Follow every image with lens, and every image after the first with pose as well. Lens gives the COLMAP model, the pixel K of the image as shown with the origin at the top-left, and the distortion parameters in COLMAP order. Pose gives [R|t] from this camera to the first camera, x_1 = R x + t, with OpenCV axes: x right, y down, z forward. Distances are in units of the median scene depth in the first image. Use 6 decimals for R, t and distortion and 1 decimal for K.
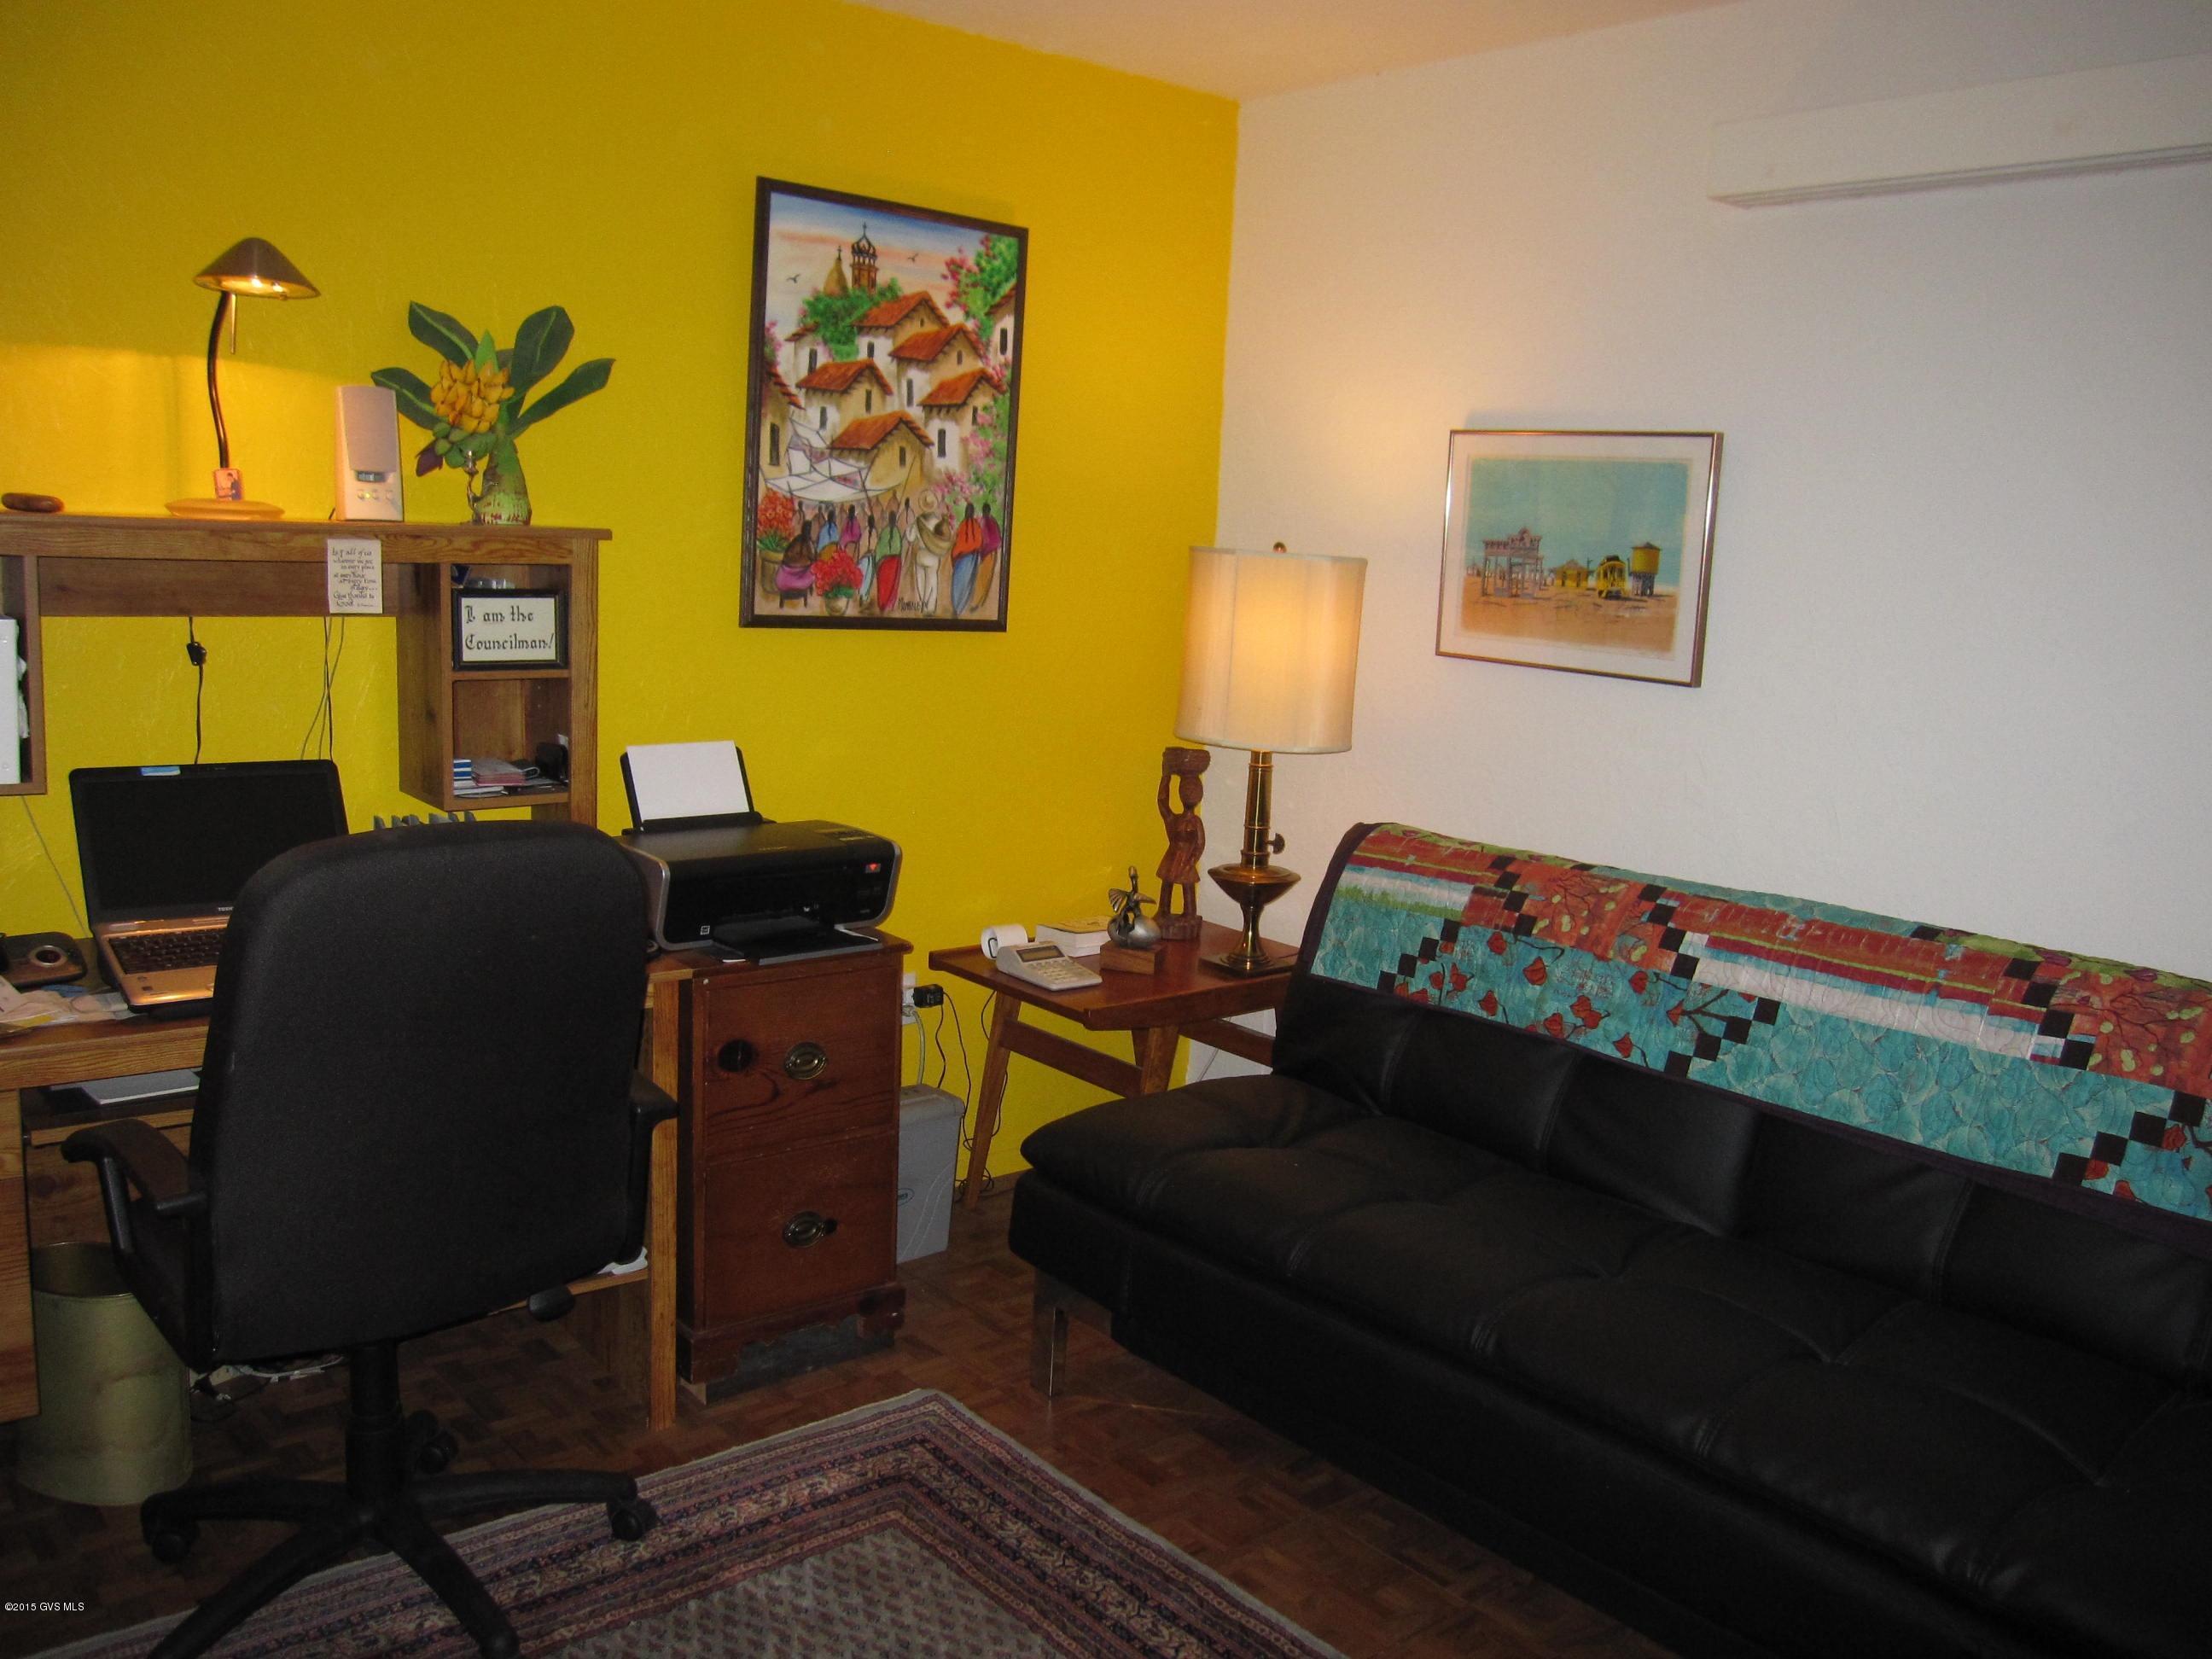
lens RADIAL K [[1820.5, 0, 1108.5], [0, 1820.5, 828.5], [0, 0, 1]] dist [-0.061174, 0.025573]
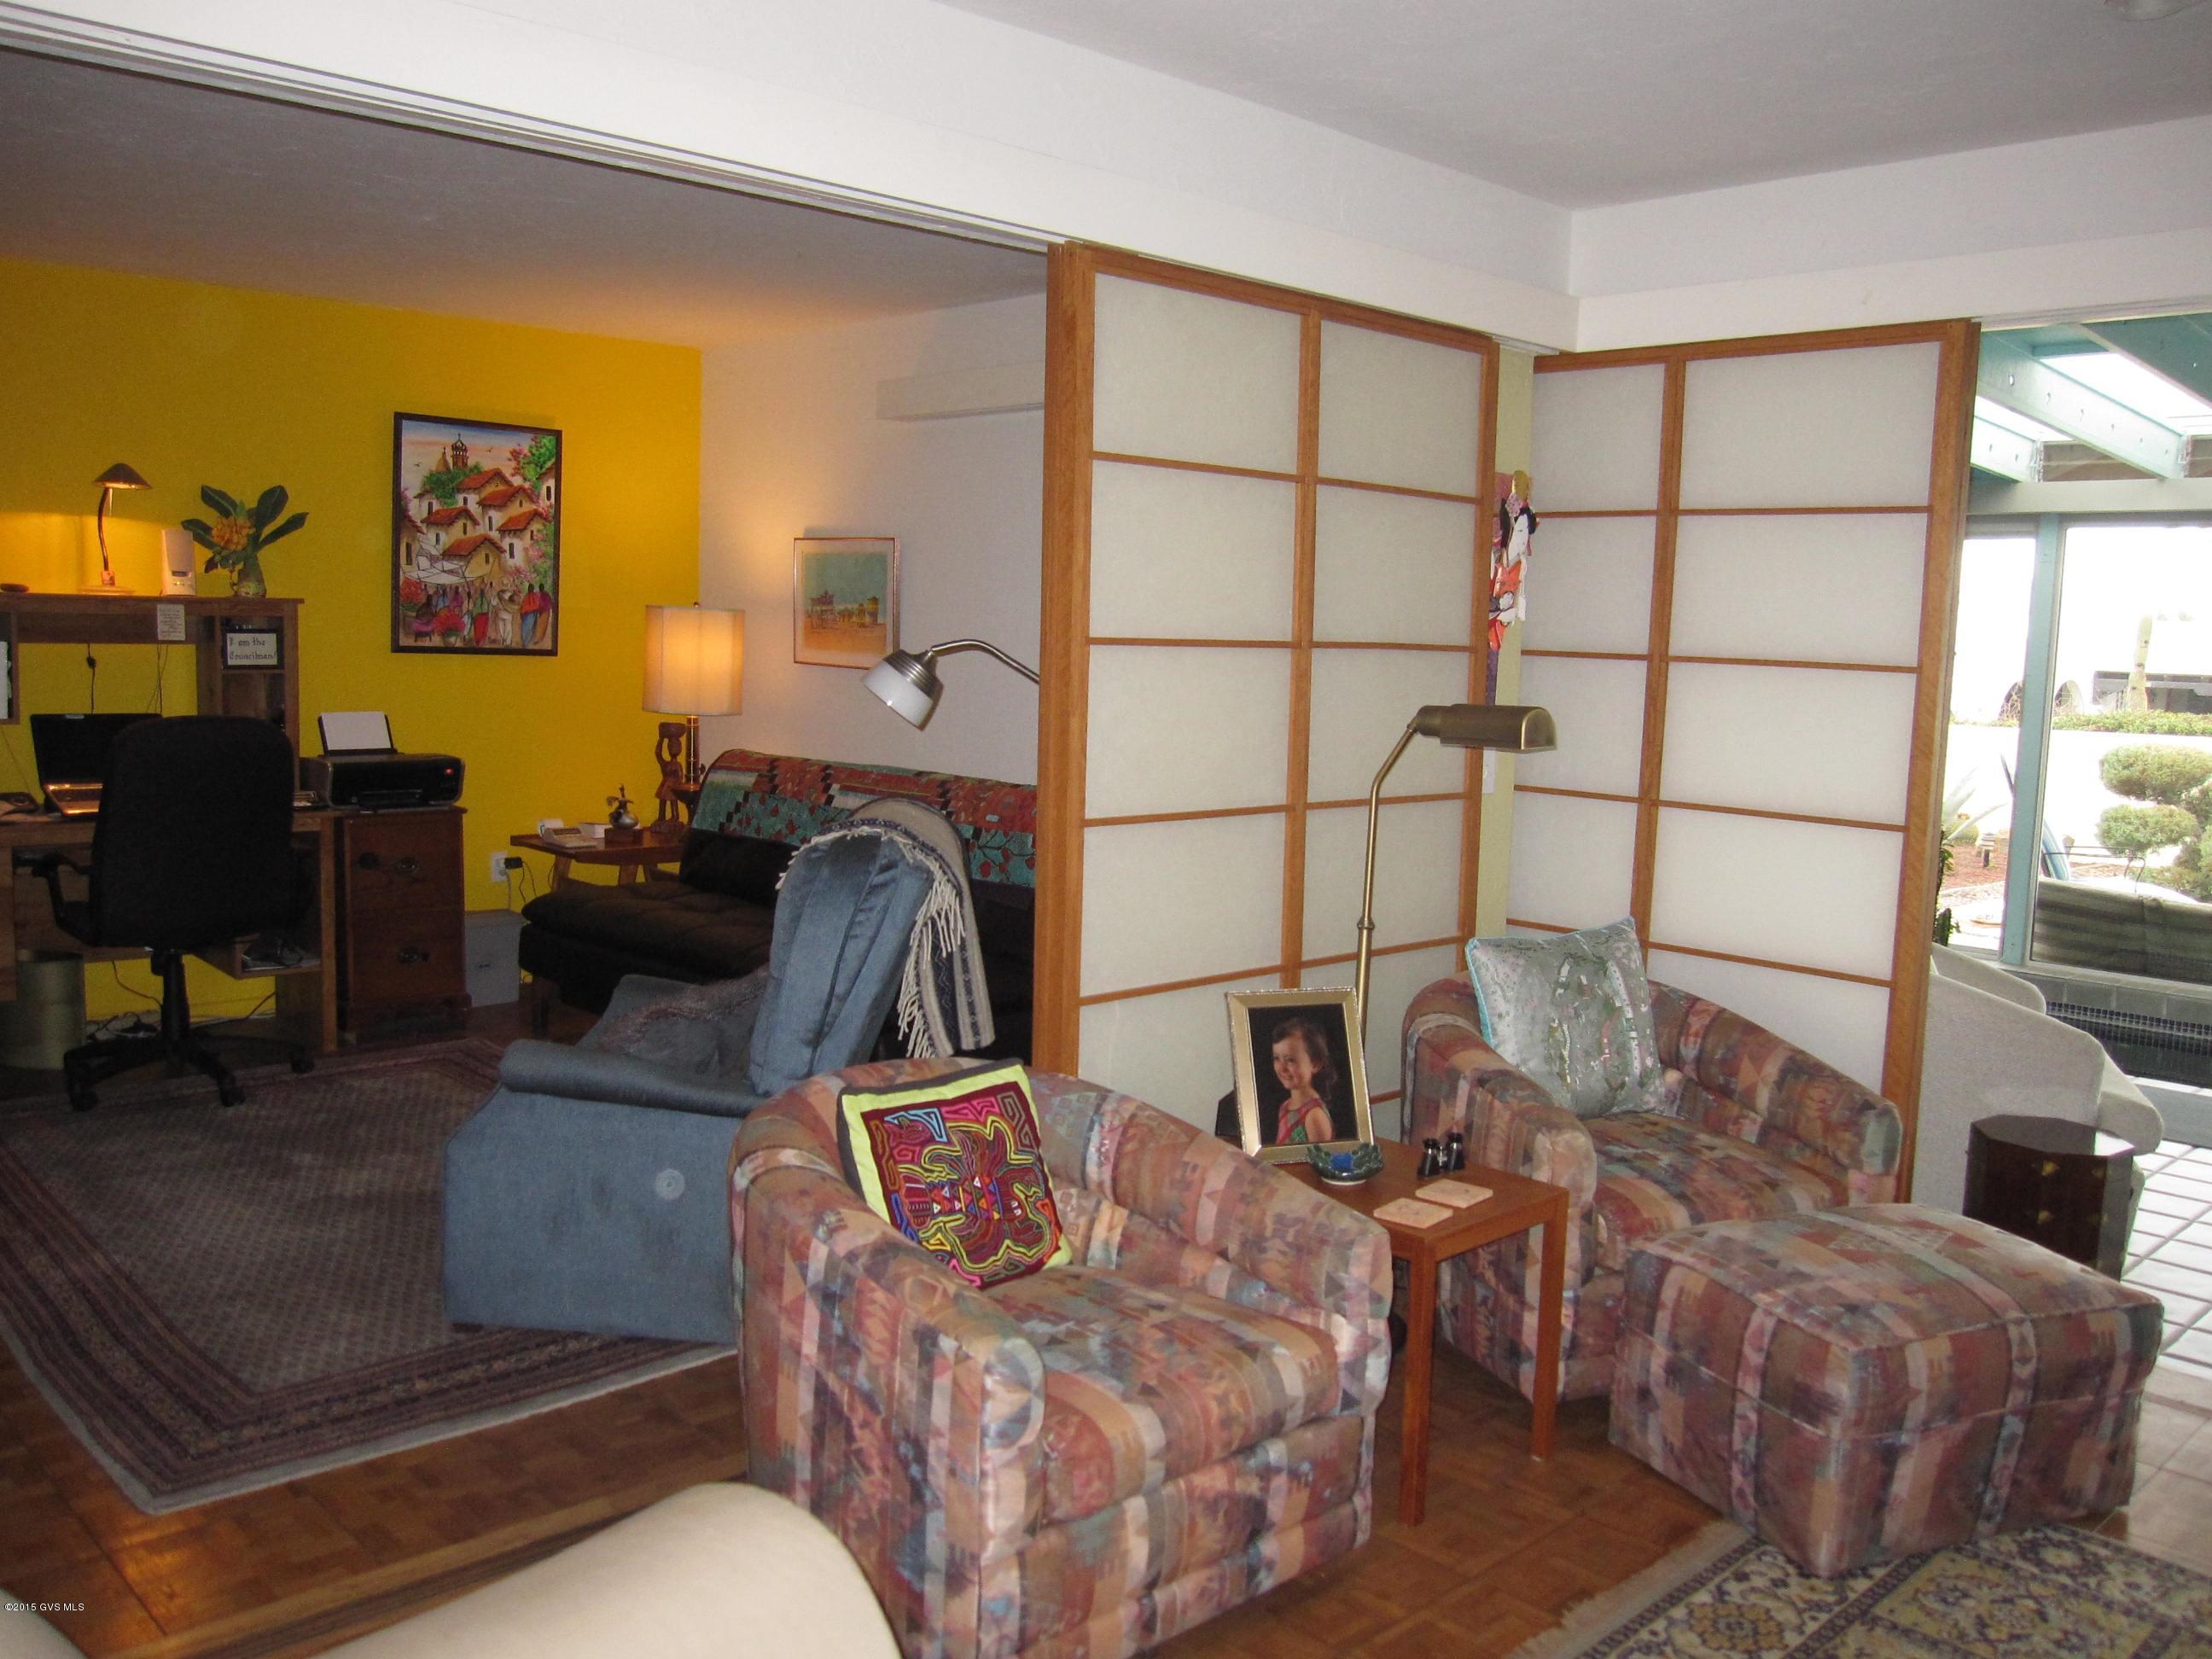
lens RADIAL K [[1820.5, 0, 1098.5], [0, 1820.5, 836.1], [0, 0, 1]] dist [-0.061174, 0.025573]
pose [[0.998609, -0.021898, 0.047962, 0.460087], [0.023983, 0.998773, -0.043321, 0.187354], [-0.046955, 0.044411, 0.997909, -0.929138]]
